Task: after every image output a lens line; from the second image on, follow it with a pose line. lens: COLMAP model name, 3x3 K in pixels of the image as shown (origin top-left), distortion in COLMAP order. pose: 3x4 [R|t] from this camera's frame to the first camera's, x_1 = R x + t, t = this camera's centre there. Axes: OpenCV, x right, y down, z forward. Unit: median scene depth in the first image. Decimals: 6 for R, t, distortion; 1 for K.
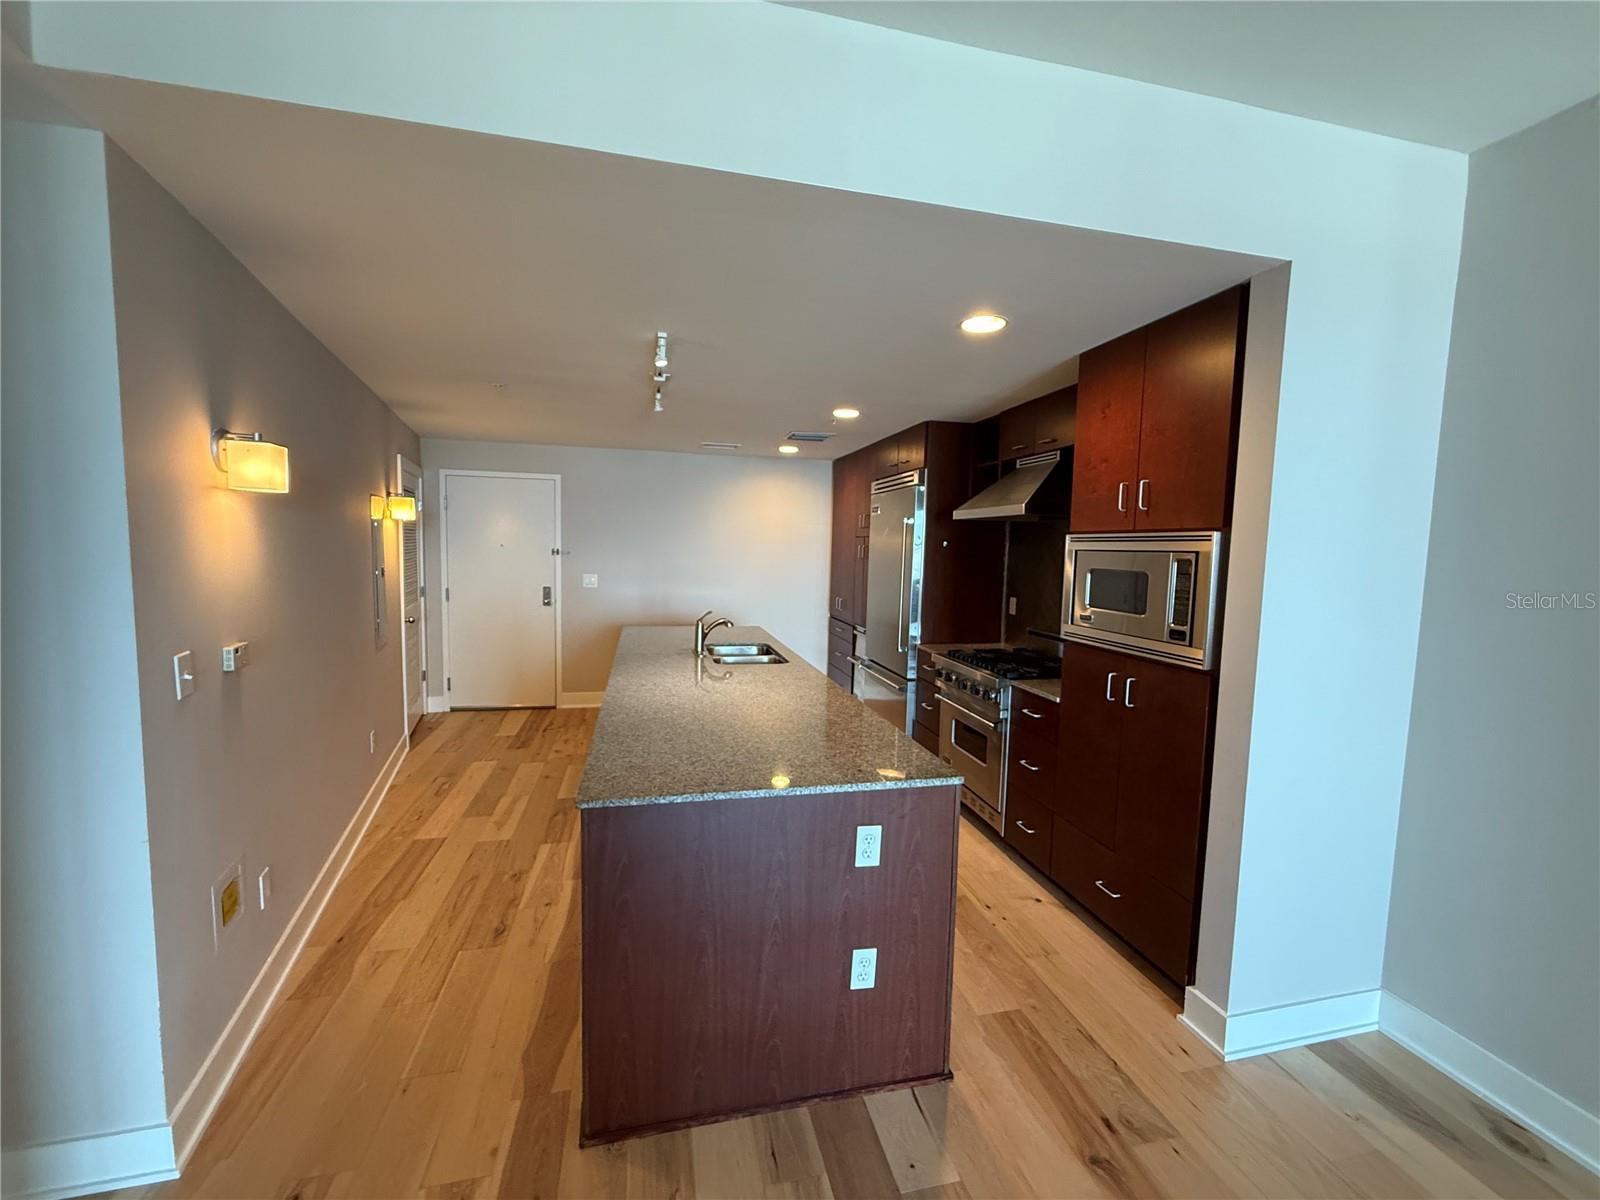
lens RADIAL K [[635.4, 0, 793.5], [0, 635.4, 600.9], [0, 0, 1]] dist [0.000204, -0.000373]
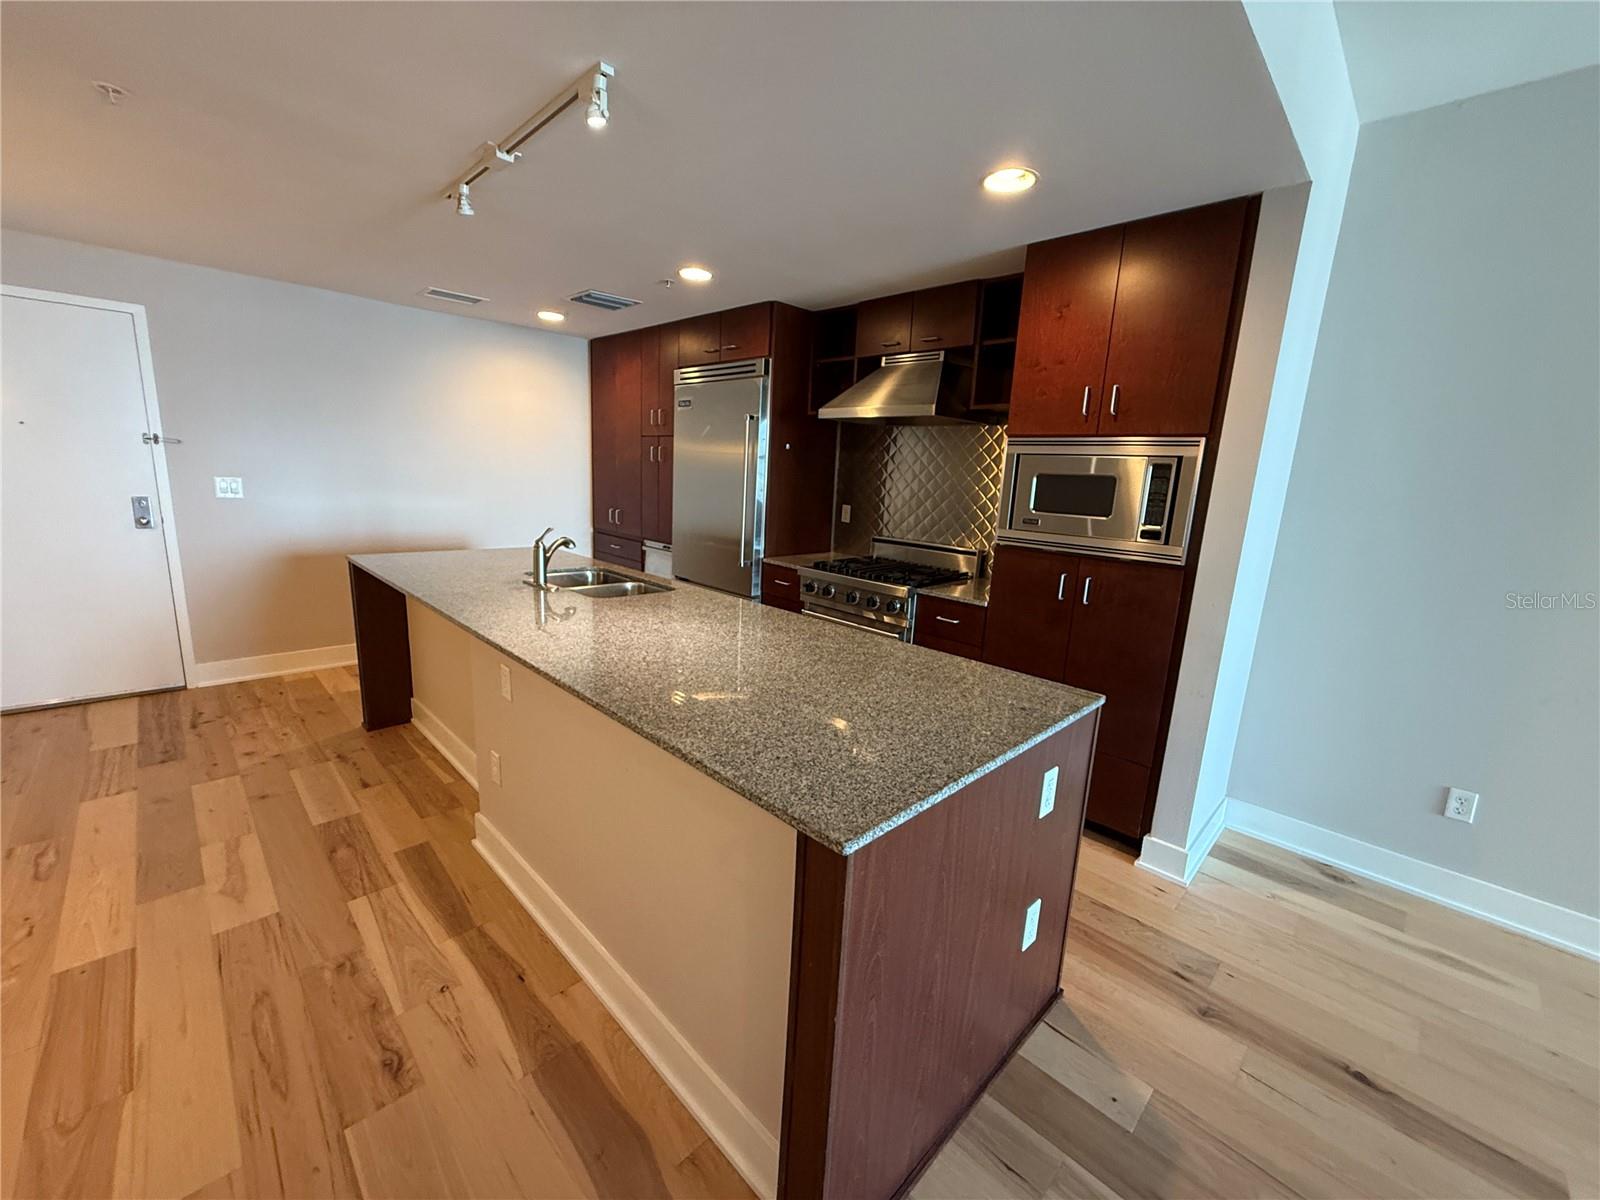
lens RADIAL K [[635.4, 0, 793.5], [0, 635.4, 600.9], [0, 0, 1]] dist [0.000204, -0.000373]
pose [[0.849656, -0.088605, 0.519840, -0.318371], [0.016936, 0.989859, 0.141038, 0.001461], [-0.527065, -0.111030, 0.842541, 0.258636]]
